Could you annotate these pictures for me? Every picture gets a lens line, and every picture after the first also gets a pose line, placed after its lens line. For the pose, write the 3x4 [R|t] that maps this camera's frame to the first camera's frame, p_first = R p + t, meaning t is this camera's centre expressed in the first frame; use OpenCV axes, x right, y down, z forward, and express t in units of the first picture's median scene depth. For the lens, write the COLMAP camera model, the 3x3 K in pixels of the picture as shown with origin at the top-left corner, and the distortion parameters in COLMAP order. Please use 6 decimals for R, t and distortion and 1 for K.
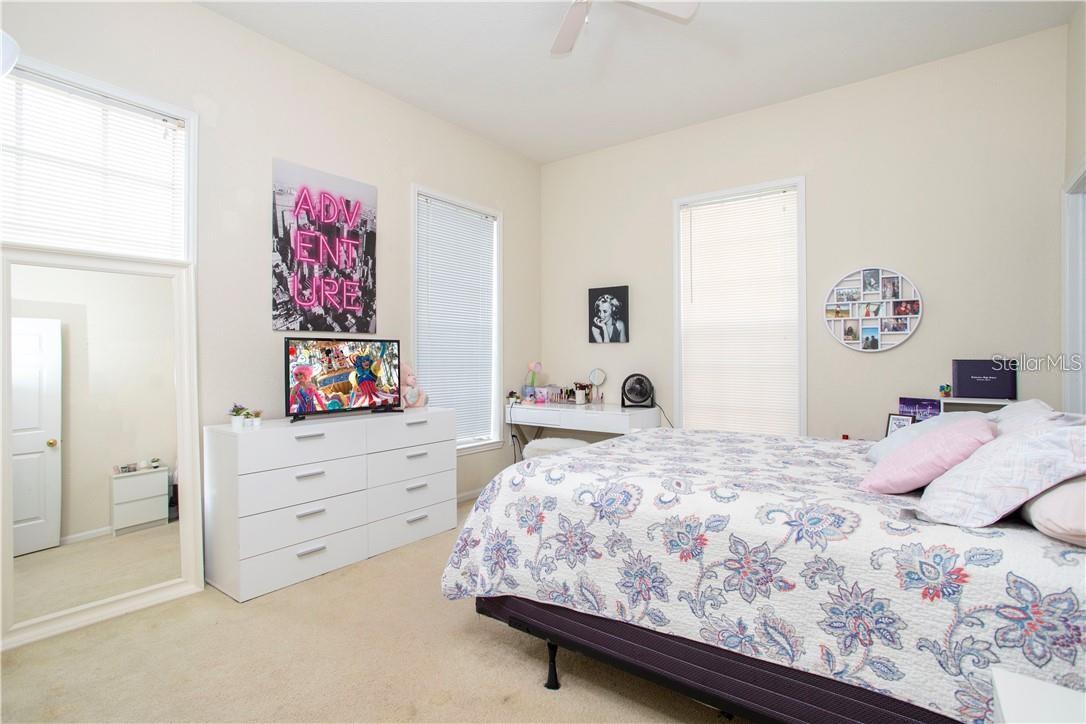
lens RADIAL K [[521.8, 0, 544.4], [0, 521.8, 360.3], [0, 0, 1]] dist [-0.001025, -0.000114]
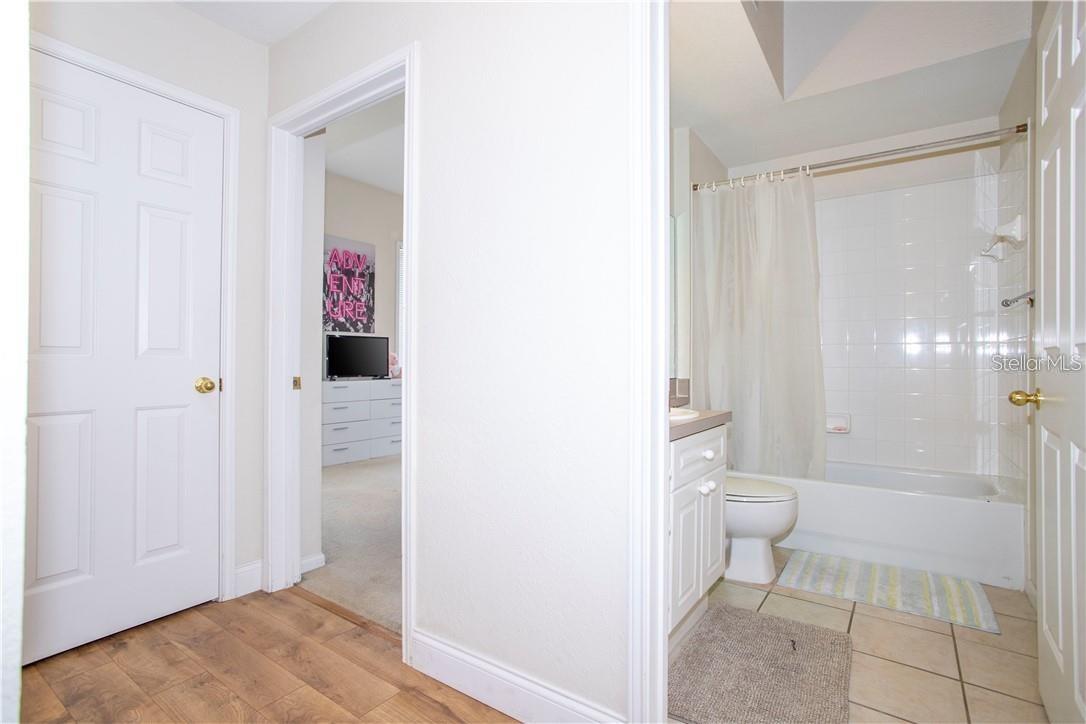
lens RADIAL K [[521.8, 0, 540.6], [0, 521.8, 362.1], [0, 0, 1]] dist [-0.001025, -0.000114]
pose [[0.999696, 0.008955, 0.022965, 0.183754], [-0.008814, 0.999942, -0.006255, 0.049099], [-0.023020, 0.006050, 0.999717, -0.727596]]
